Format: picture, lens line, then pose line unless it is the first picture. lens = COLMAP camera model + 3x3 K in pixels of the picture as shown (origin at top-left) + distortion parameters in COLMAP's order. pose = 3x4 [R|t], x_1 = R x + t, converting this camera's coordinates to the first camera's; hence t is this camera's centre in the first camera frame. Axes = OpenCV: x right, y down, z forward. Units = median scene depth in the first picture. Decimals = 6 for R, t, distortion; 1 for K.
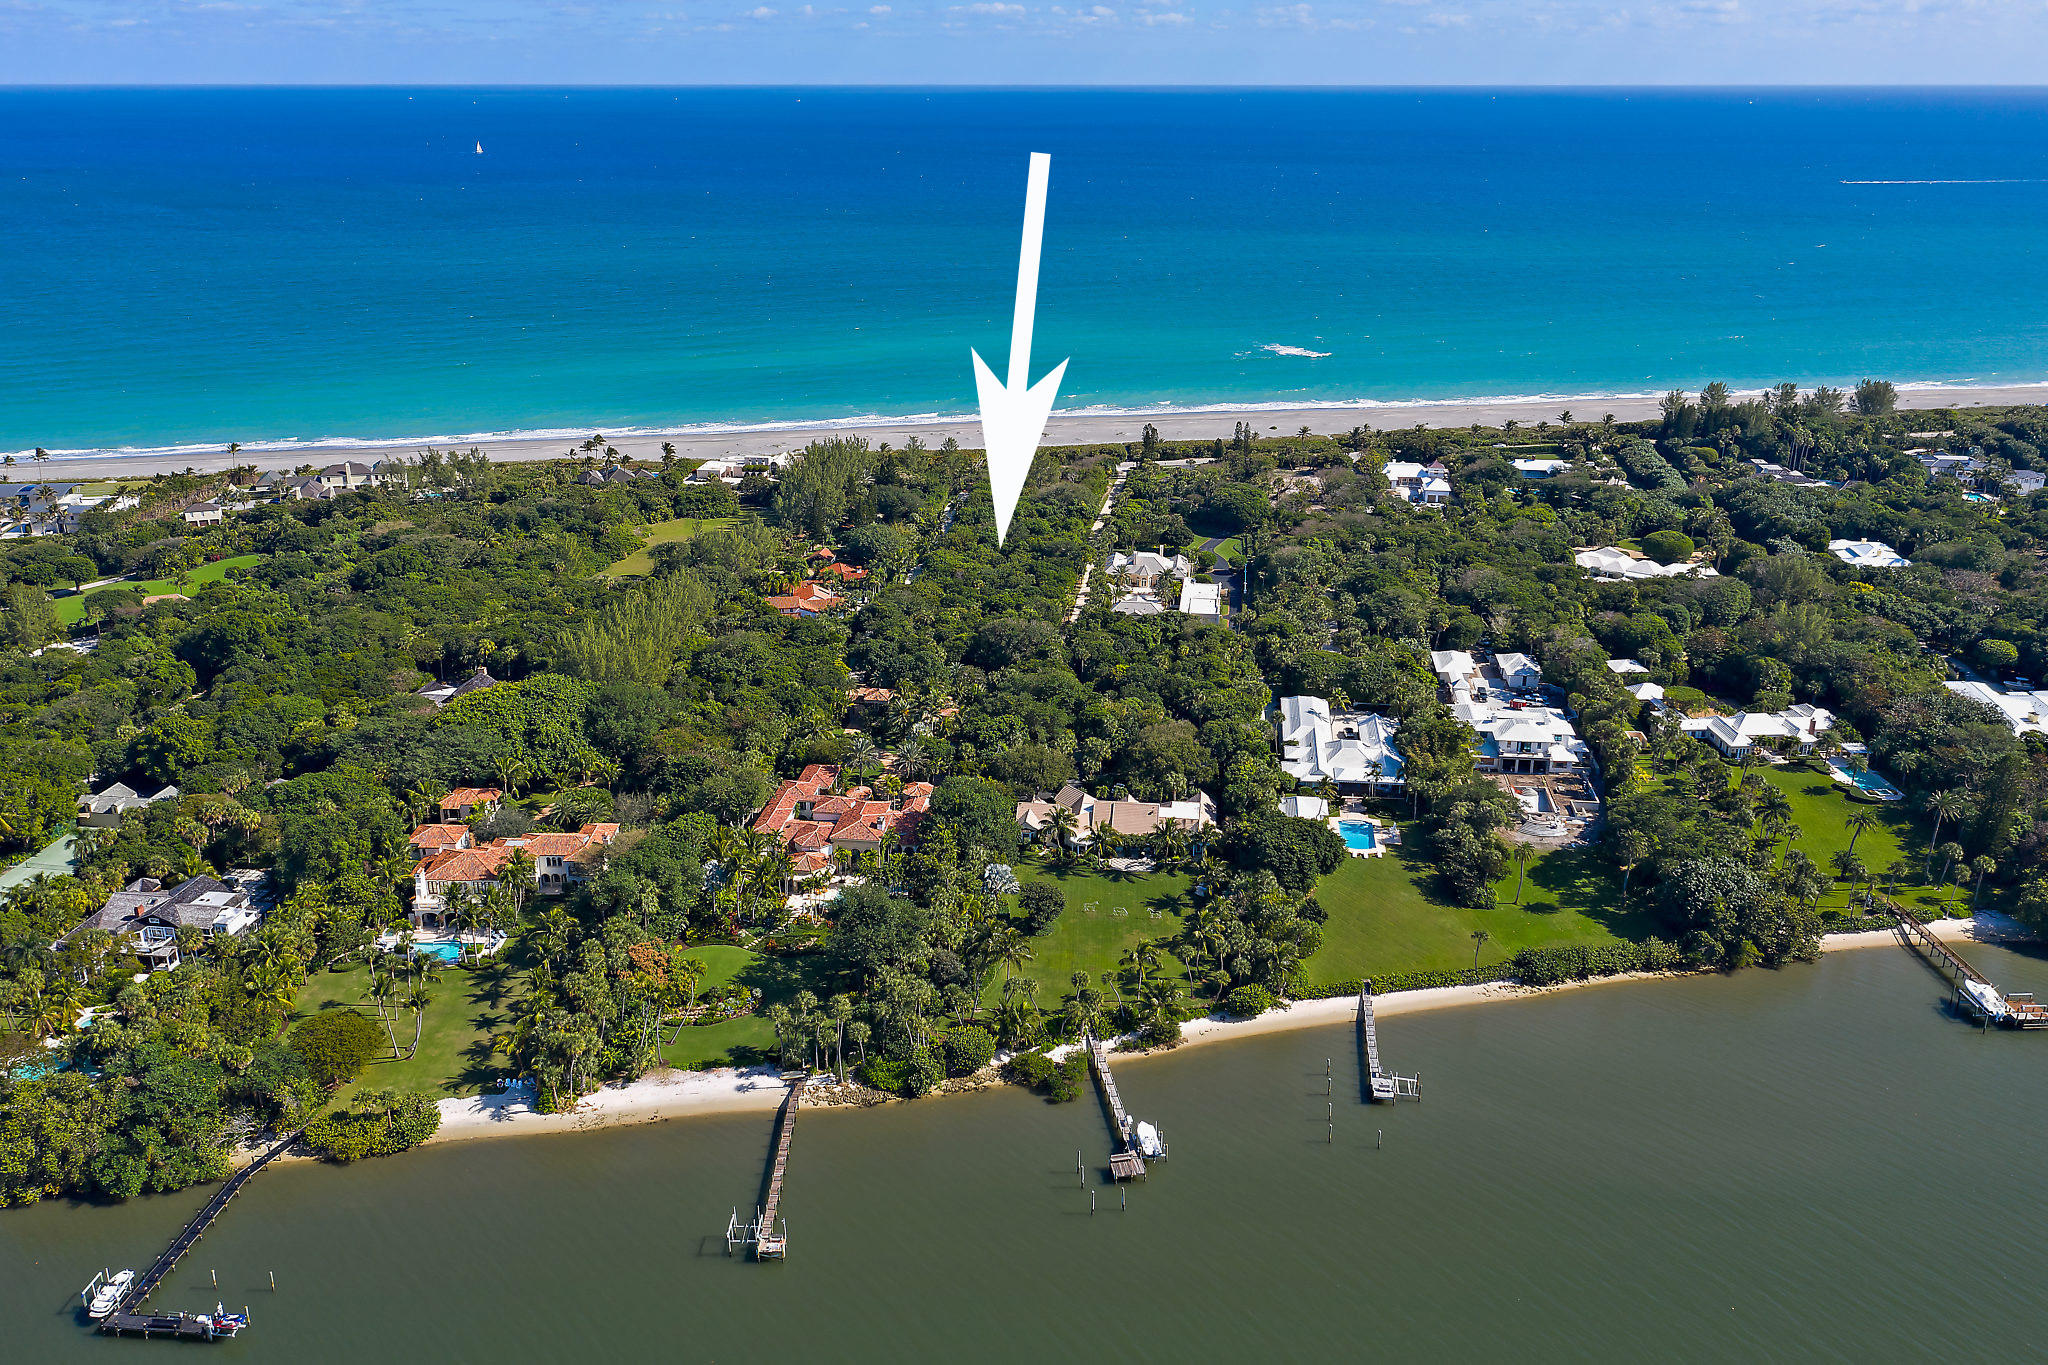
lens RADIAL K [[1675.3, 0, 1024.0], [0, 1675.3, 682.5], [0, 0, 1]] dist [-0.001012, 0.001279]
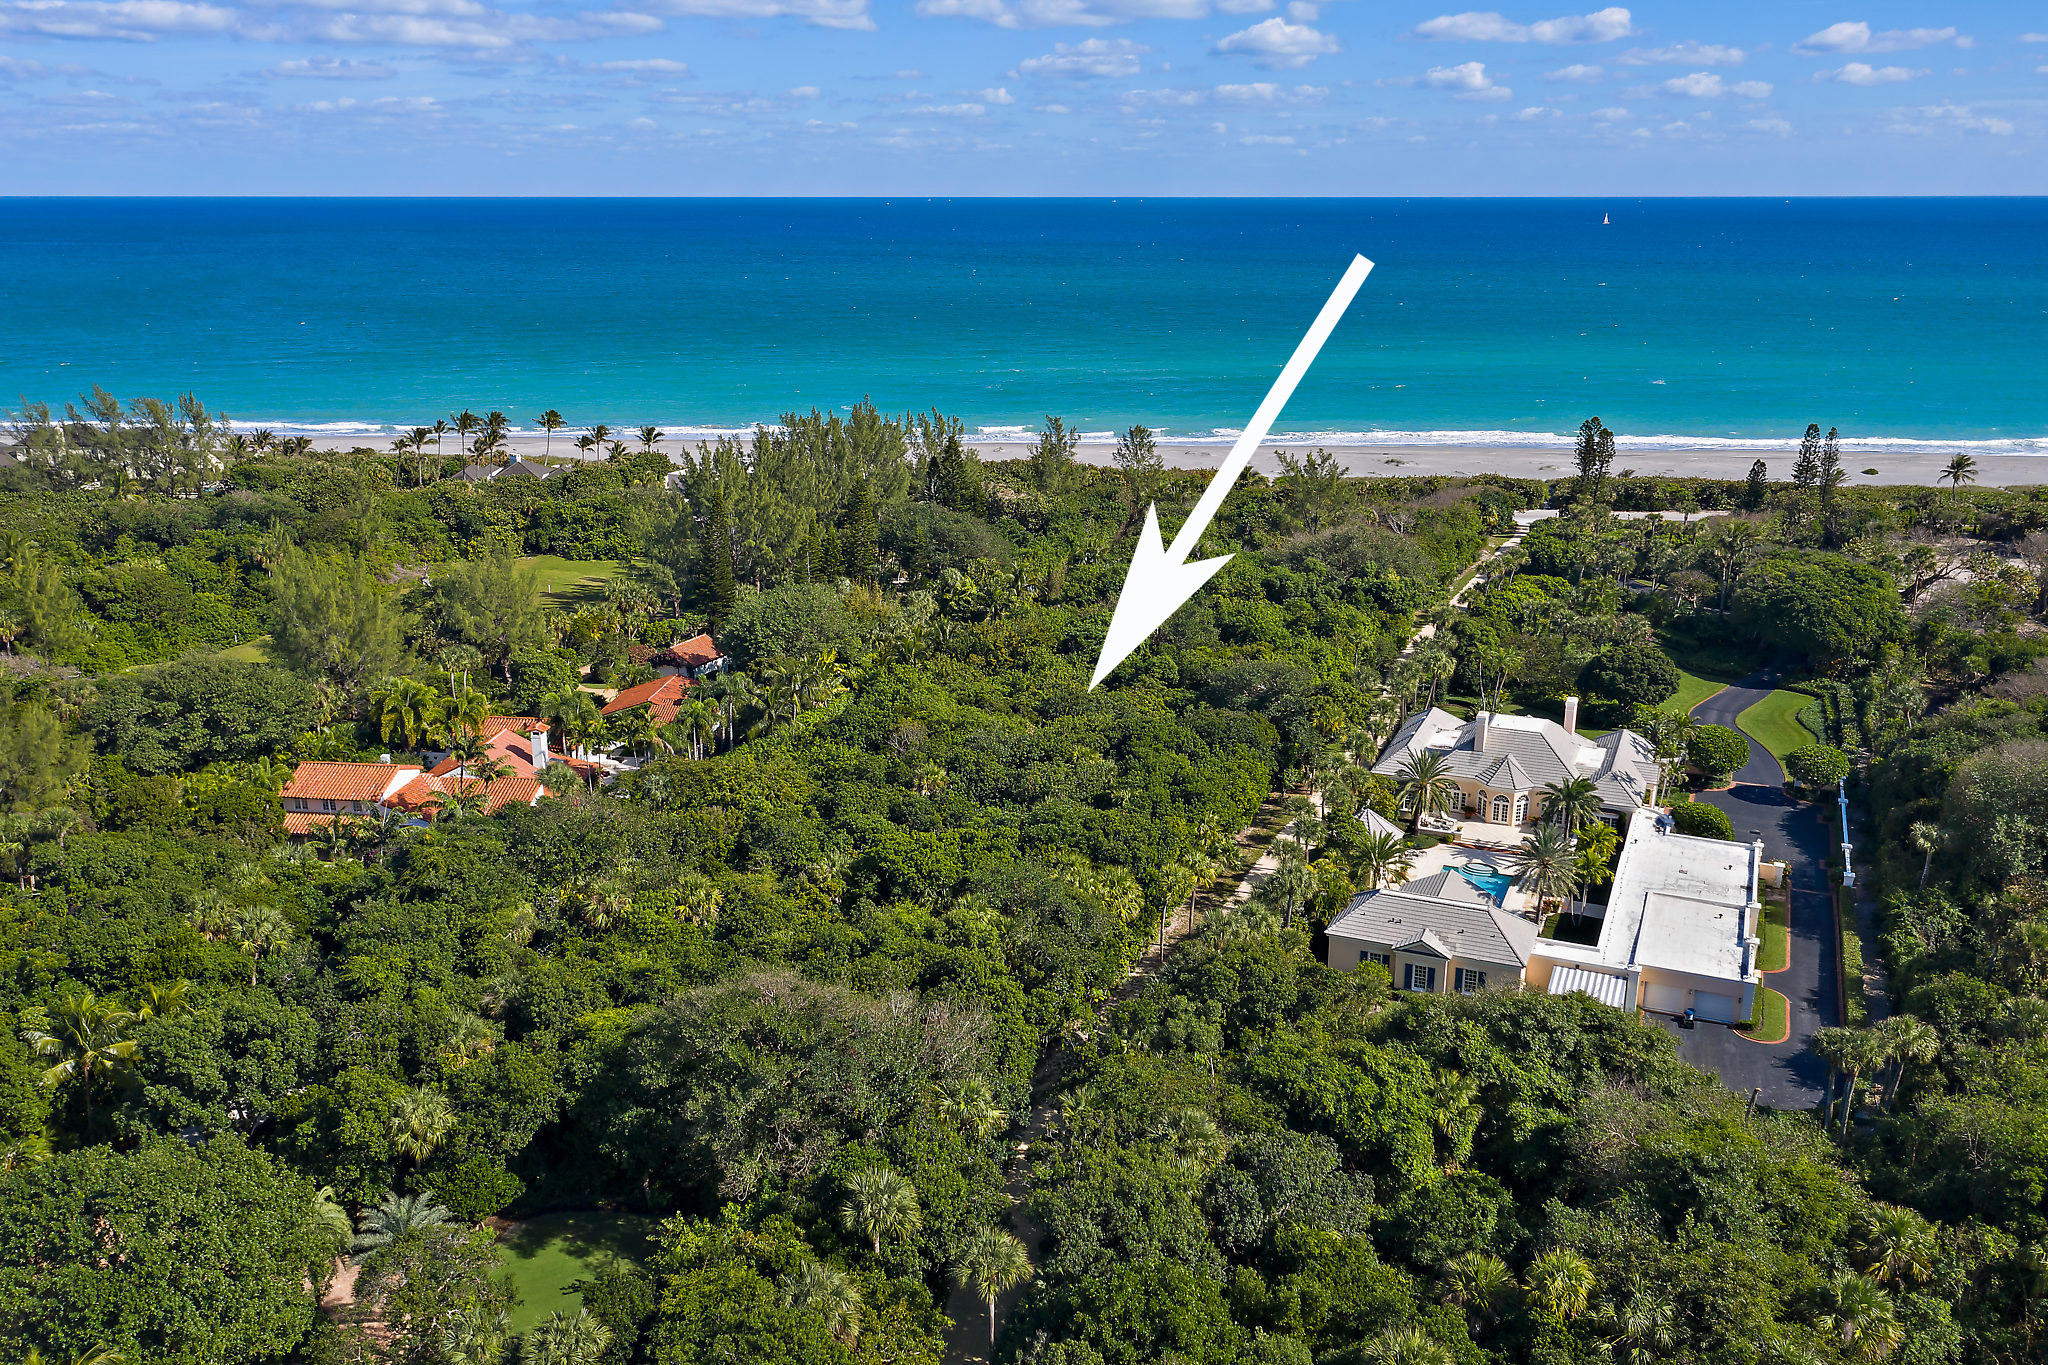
lens RADIAL K [[1675.3, 0, 1024.0], [0, 1675.3, 682.5], [0, 0, 1]] dist [-0.001012, 0.001279]
pose [[0.959122, 0.077610, -0.272144, 0.082878], [-0.094857, 0.994195, -0.050781, -0.070435], [0.266623, 0.074520, 0.960916, 0.794587]]
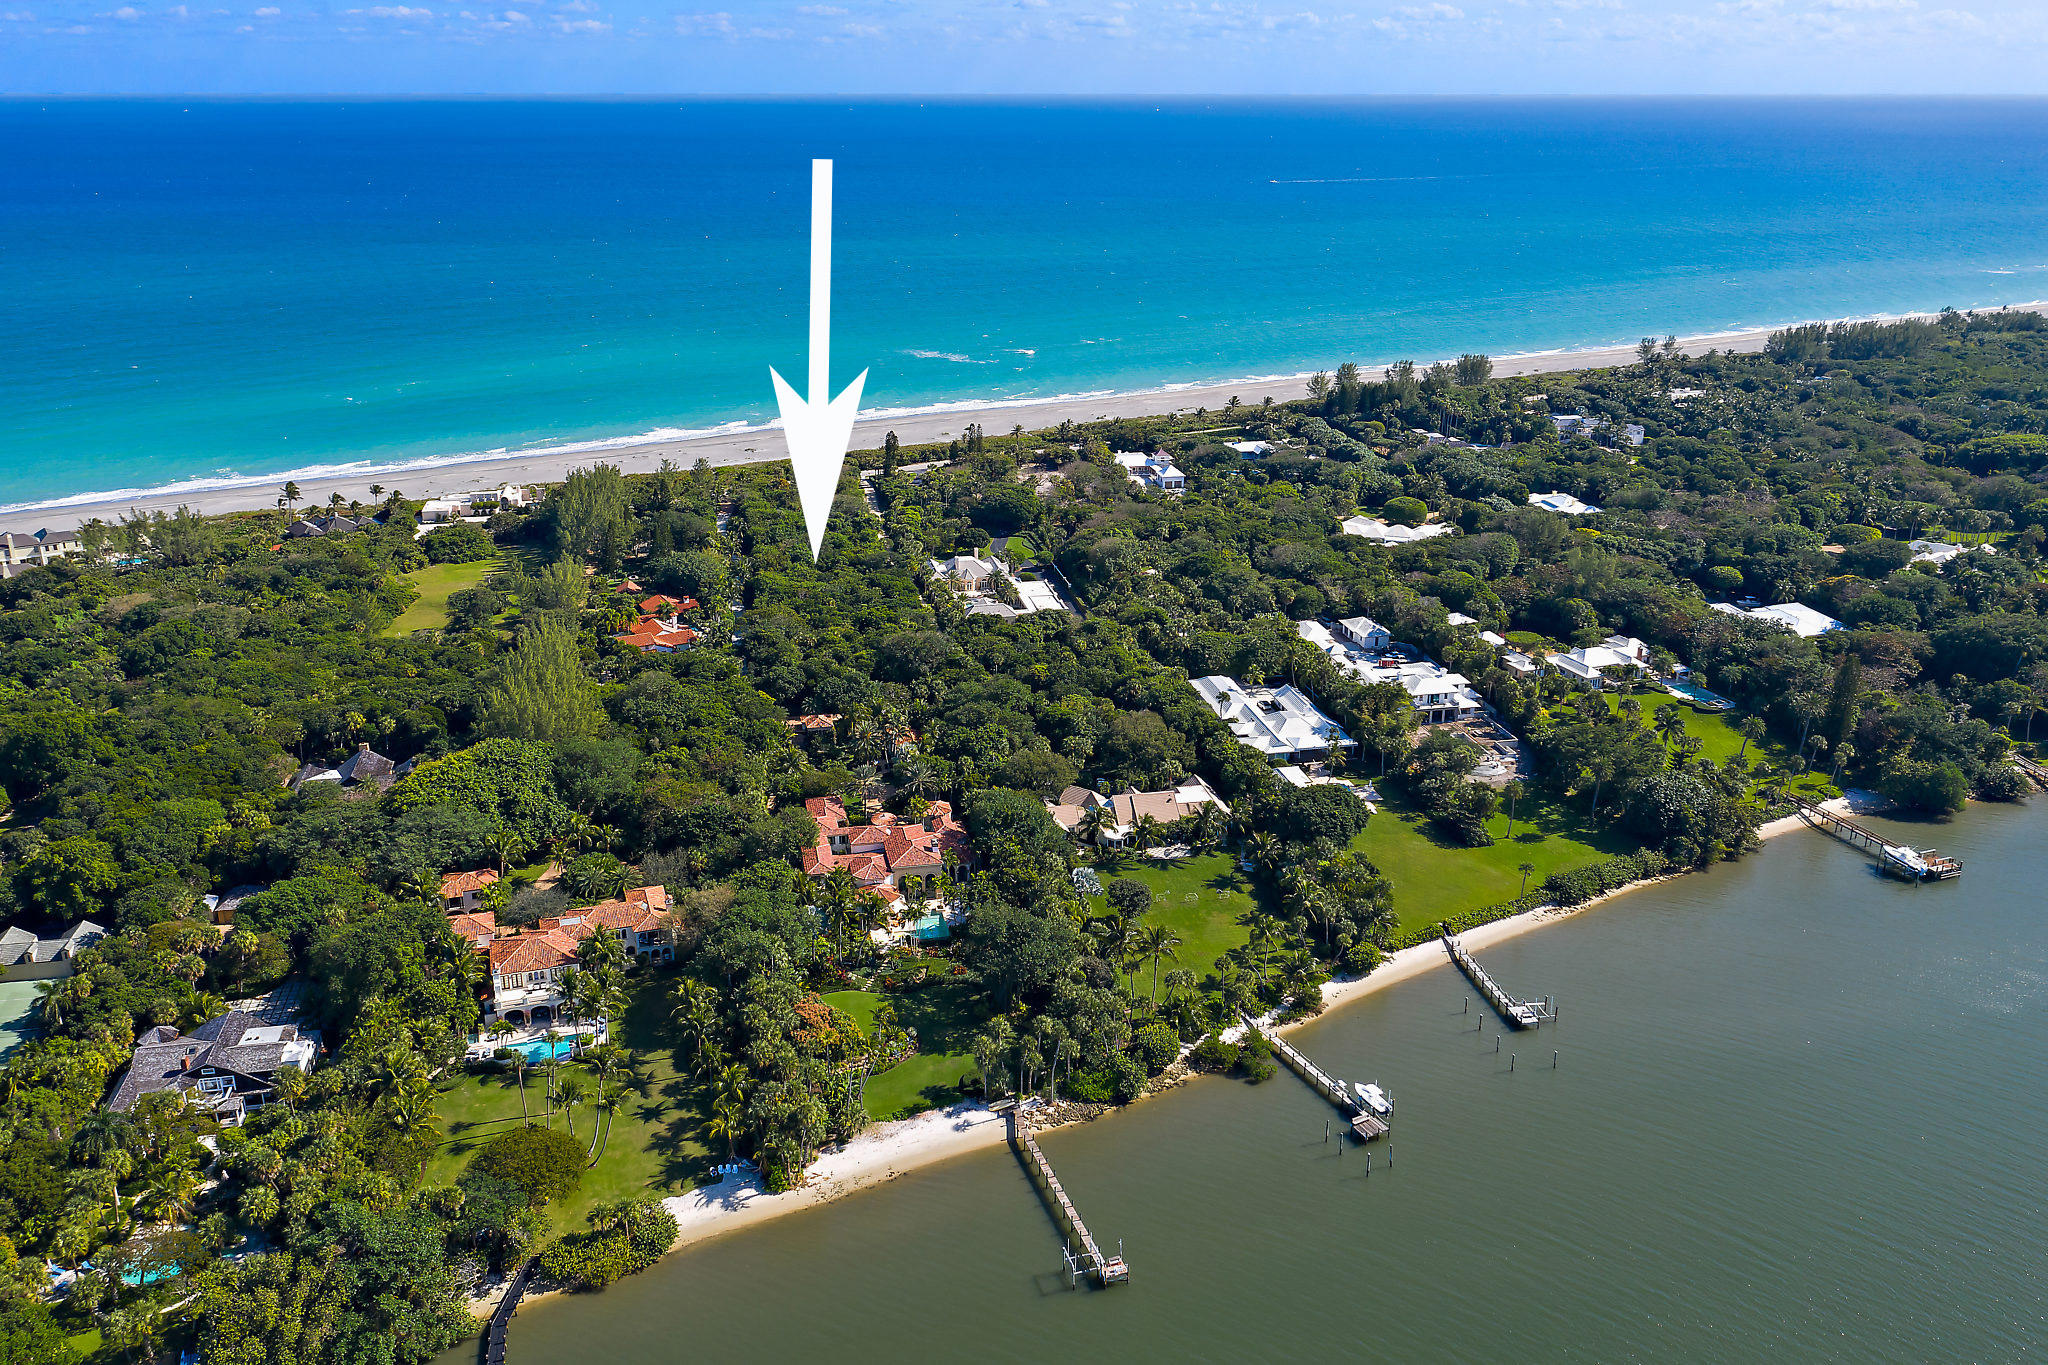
lens RADIAL K [[1675.3, 0, 1024.0], [0, 1675.3, 682.5], [0, 0, 1]] dist [-0.001012, 0.001279]
pose [[0.945124, -0.108534, 0.308157, -0.256701], [0.109933, 0.993856, 0.012872, -0.013694], [-0.307661, 0.021711, 0.951248, 0.039953]]
